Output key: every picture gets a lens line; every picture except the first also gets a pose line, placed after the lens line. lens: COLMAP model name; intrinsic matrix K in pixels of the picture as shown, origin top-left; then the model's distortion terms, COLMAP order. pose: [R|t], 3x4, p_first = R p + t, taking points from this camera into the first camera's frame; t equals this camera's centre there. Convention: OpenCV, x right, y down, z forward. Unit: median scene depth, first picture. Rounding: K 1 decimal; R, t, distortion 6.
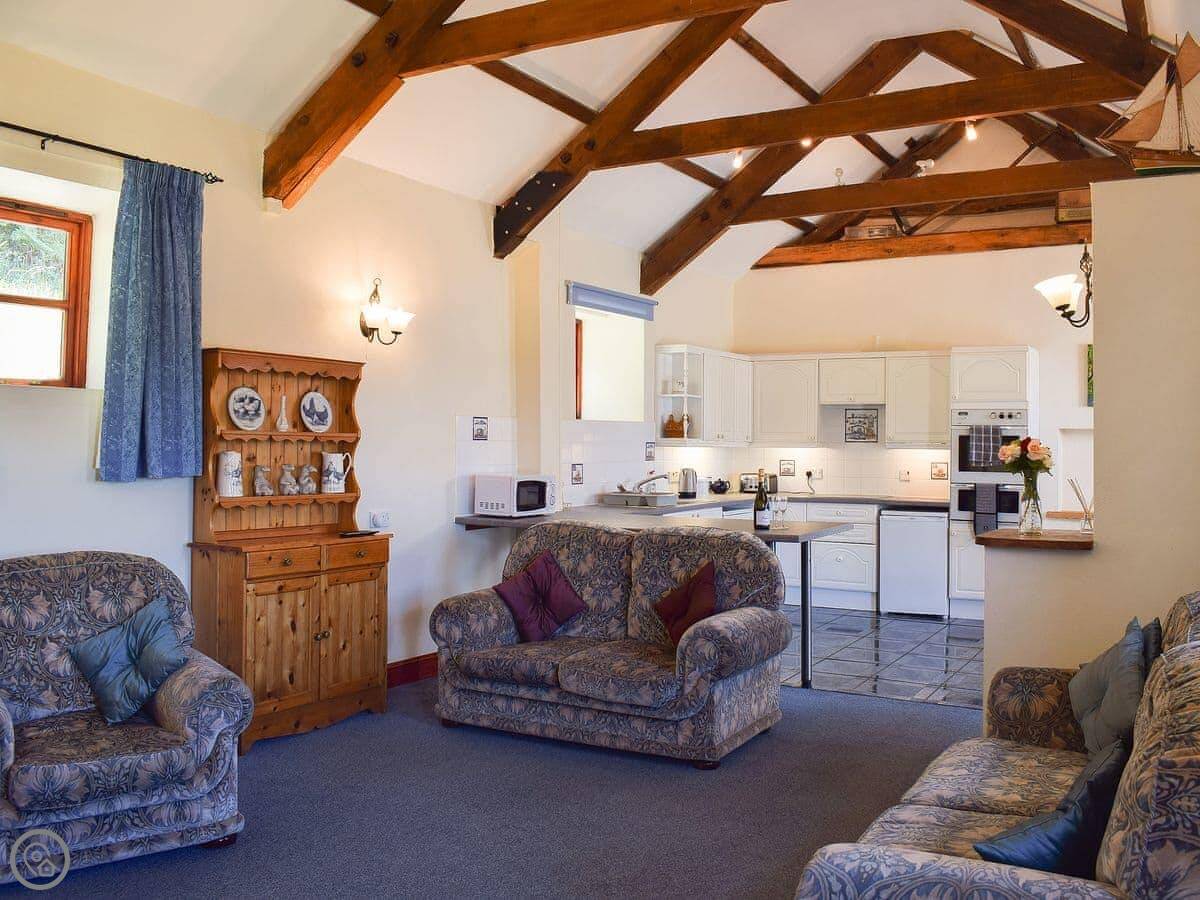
lens RADIAL K [[1068.1, 0, 601.5], [0, 1068.1, 424.8], [0, 0, 1]] dist [-0.101188, 0.003604]
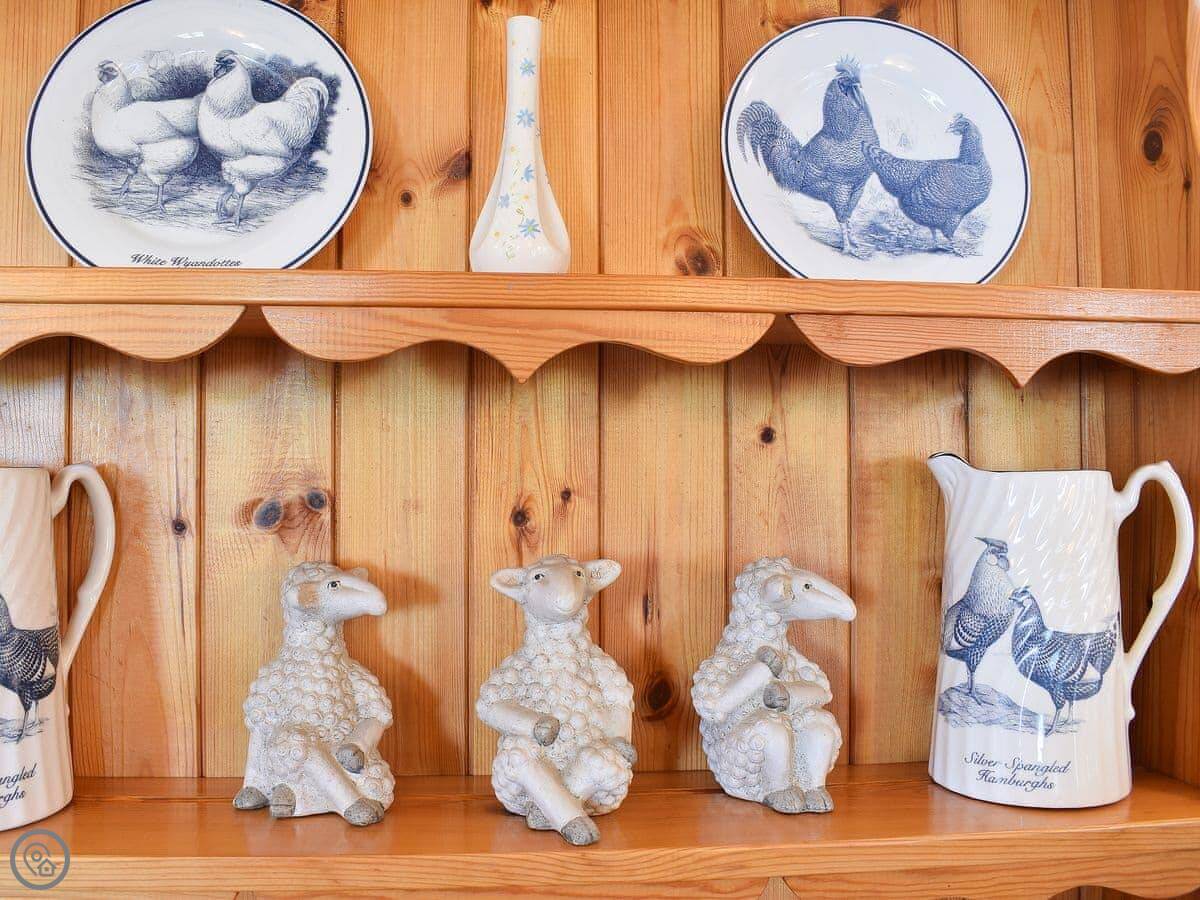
lens RADIAL K [[1085.5, 0, 546.0], [0, 1085.5, 446.9], [0, 0, 1]] dist [-0.075533, -0.009550]
pose [[0.597594, -0.024384, -0.801428, -0.194229], [0.019995, 0.999680, -0.015506, 0.026007], [0.801549, -0.006759, 0.597891, 0.918131]]
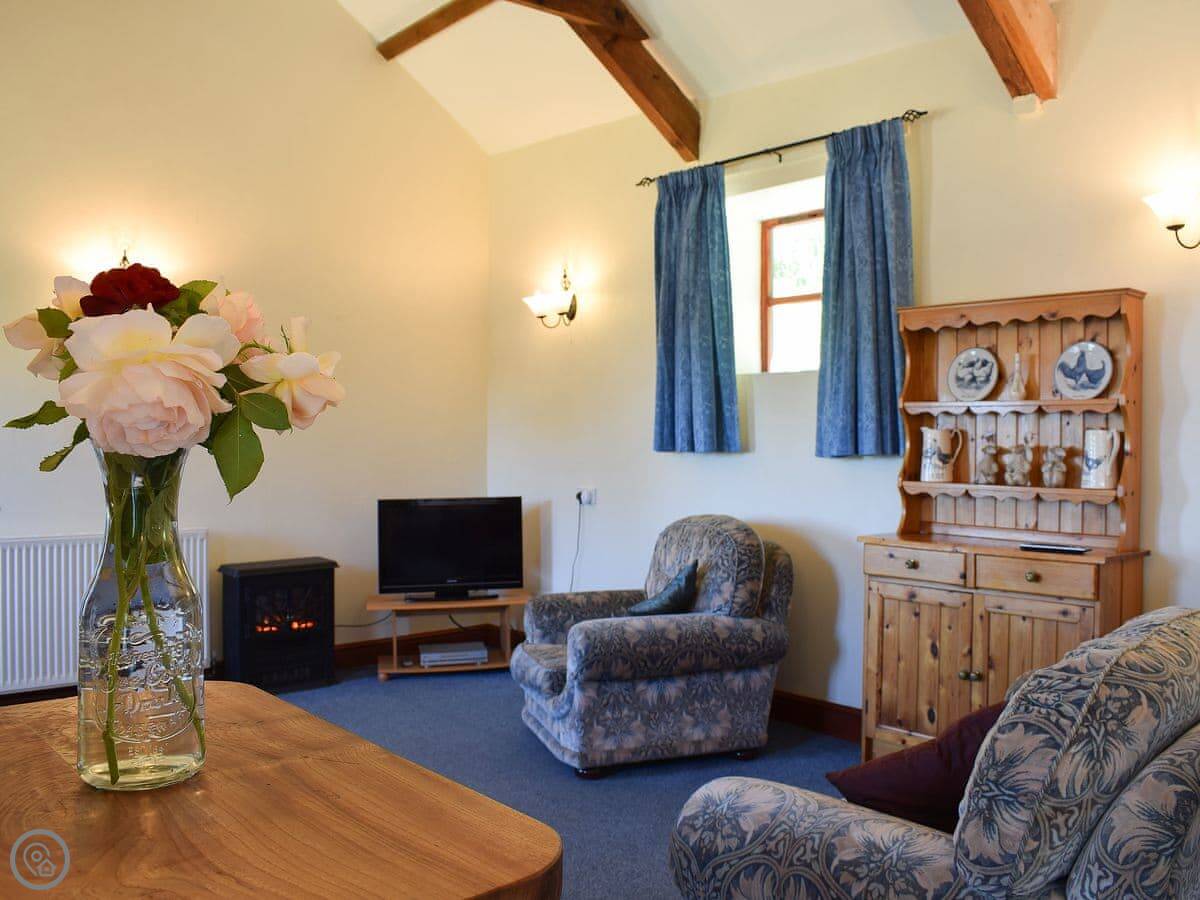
lens RADIAL K [[1068.1, 0, 601.5], [0, 1068.1, 424.8], [0, 0, 1]] dist [-0.101188, 0.003604]
pose [[-0.321769, -0.024734, -0.946495, 0.494558], [0.005876, 0.999587, -0.028119, 0.042071], [0.946800, -0.014610, -0.321491, 0.953035]]
